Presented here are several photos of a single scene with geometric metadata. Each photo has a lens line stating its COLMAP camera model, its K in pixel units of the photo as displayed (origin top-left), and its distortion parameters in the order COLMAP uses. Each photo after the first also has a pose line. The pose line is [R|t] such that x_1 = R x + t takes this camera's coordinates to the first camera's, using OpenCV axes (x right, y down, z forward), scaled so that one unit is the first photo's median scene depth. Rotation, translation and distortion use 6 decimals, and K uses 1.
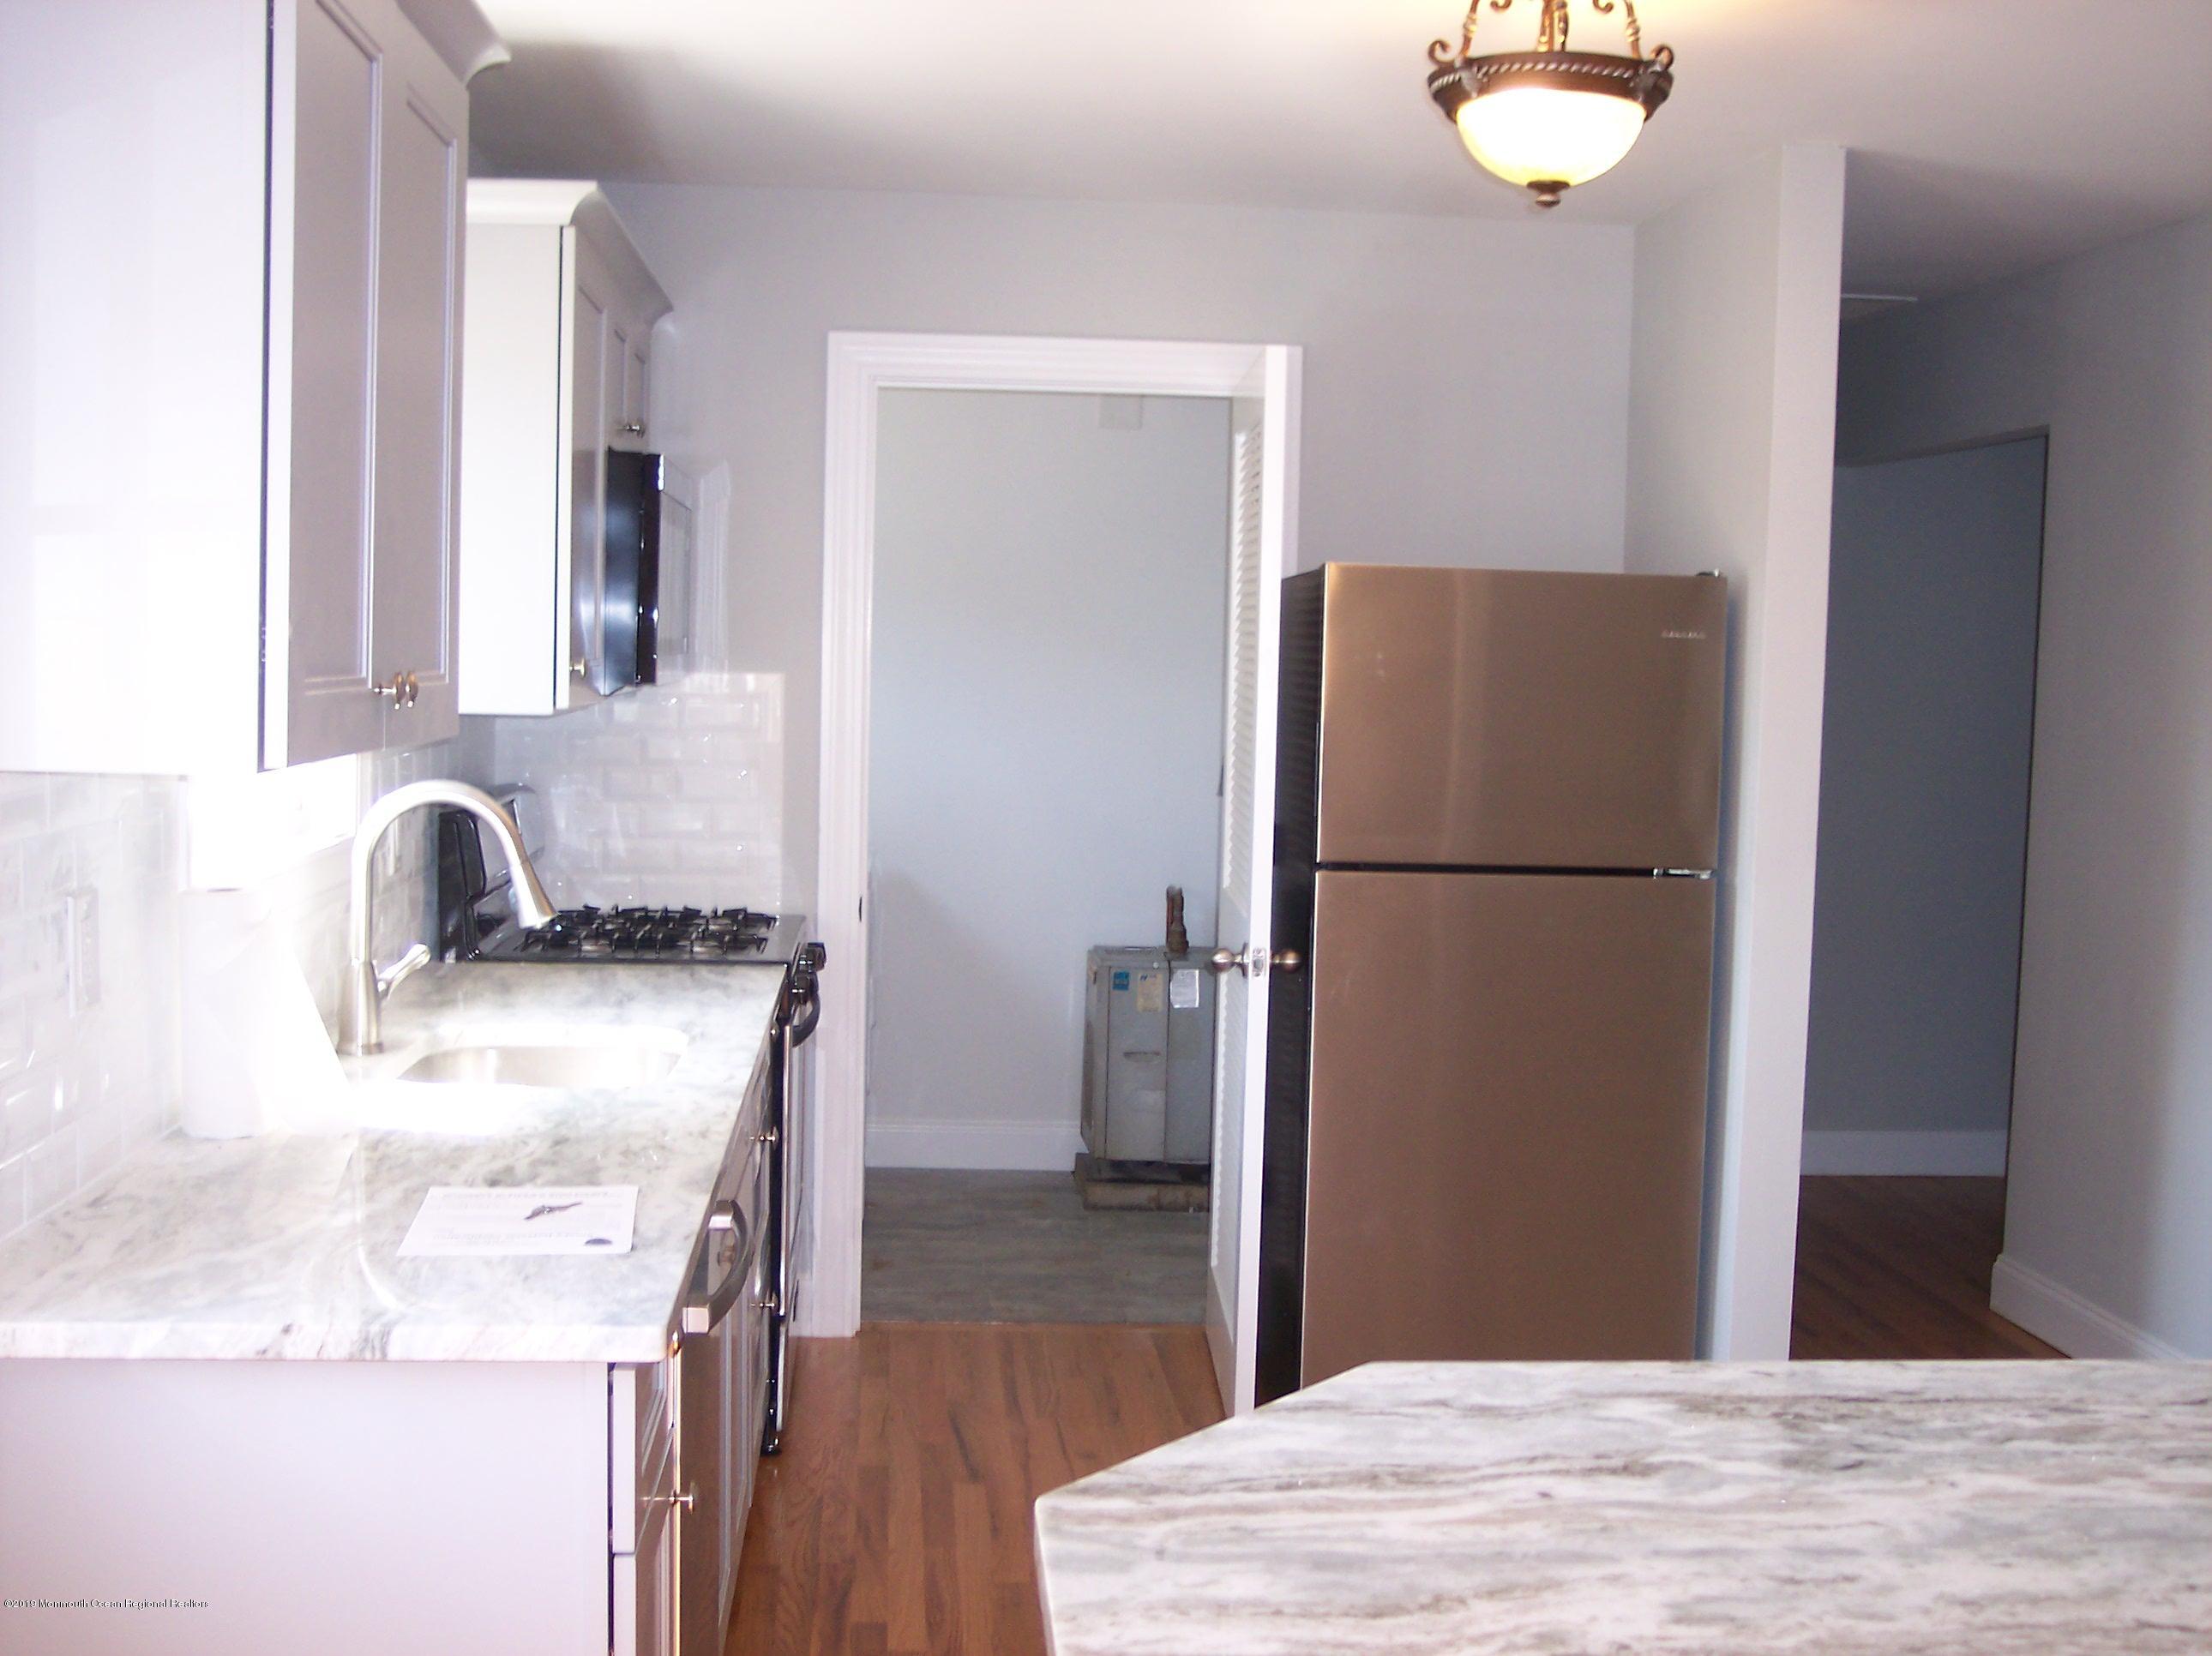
lens RADIAL K [[2422.5, 0, 1106.0], [0, 2422.5, 828.0], [0, 0, 1]] dist [-0.290888, 0.293380]
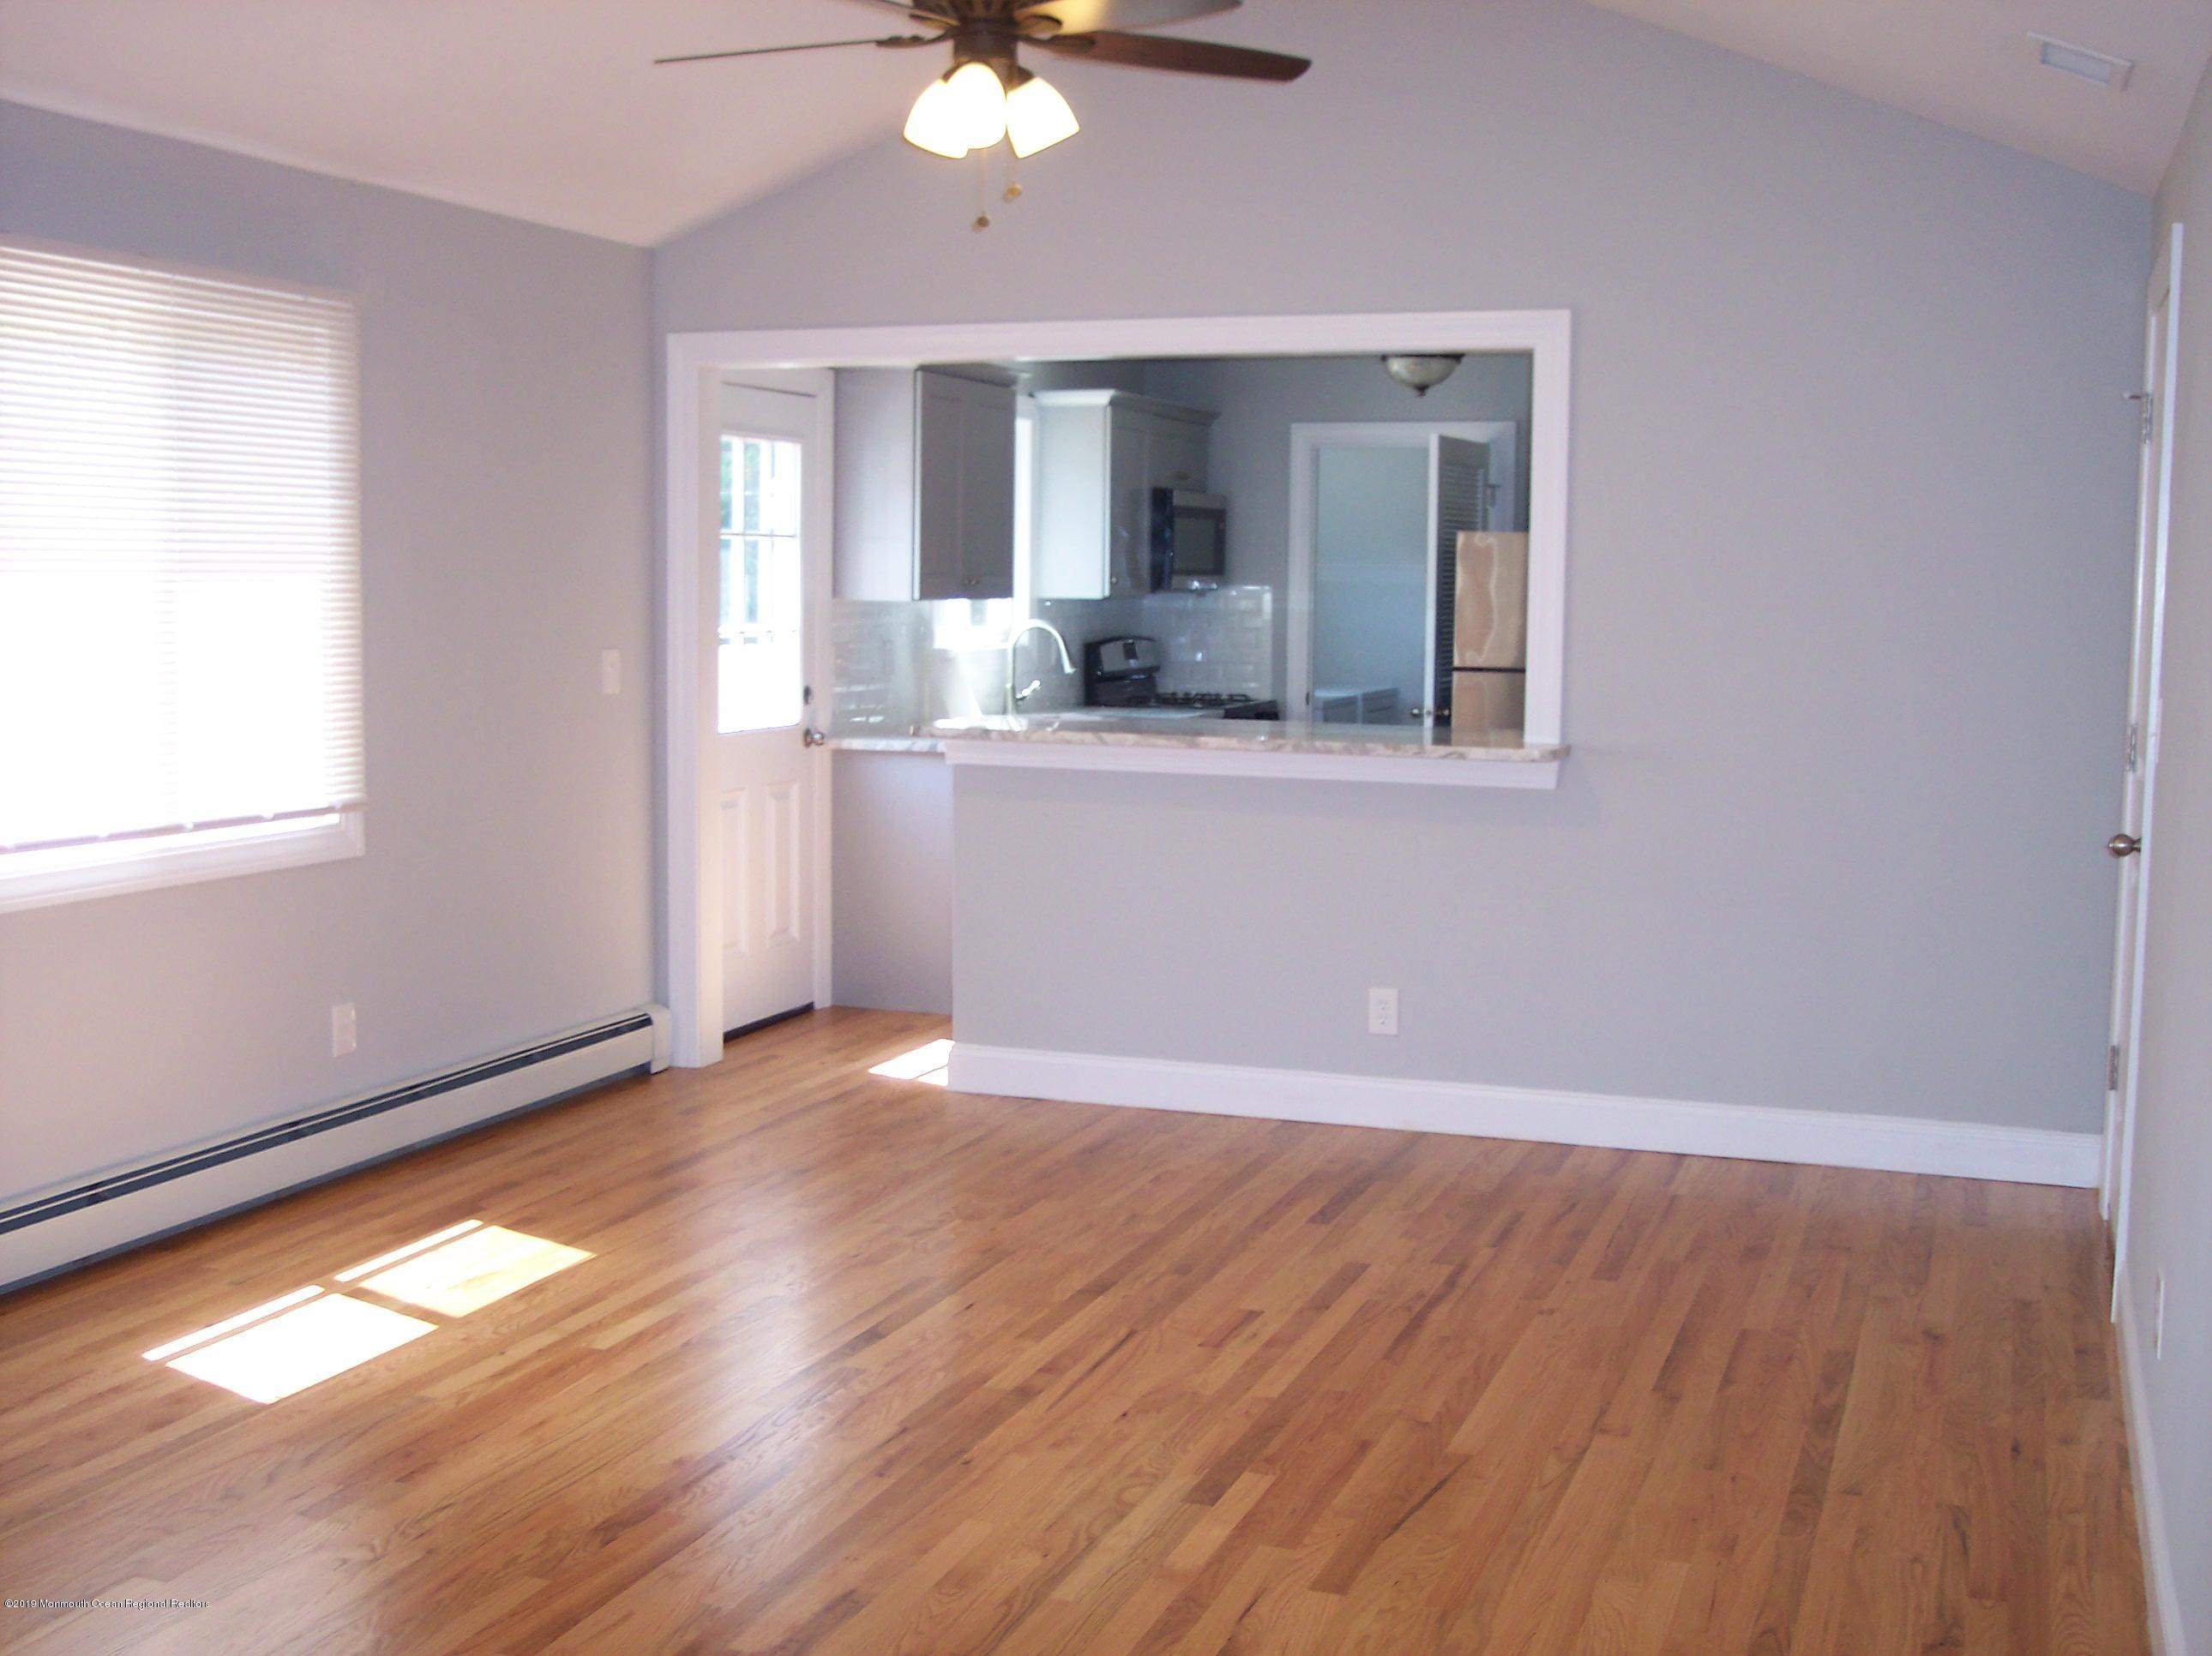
lens RADIAL K [[2422.5, 0, 1106.0], [0, 2422.5, 828.0], [0, 0, 1]] dist [-0.290888, 0.293380]
pose [[0.902697, 0.028456, -0.429335, 0.755389], [-0.018624, 0.999460, 0.027085, 0.108275], [0.429874, -0.016454, 0.902739, -1.135586]]
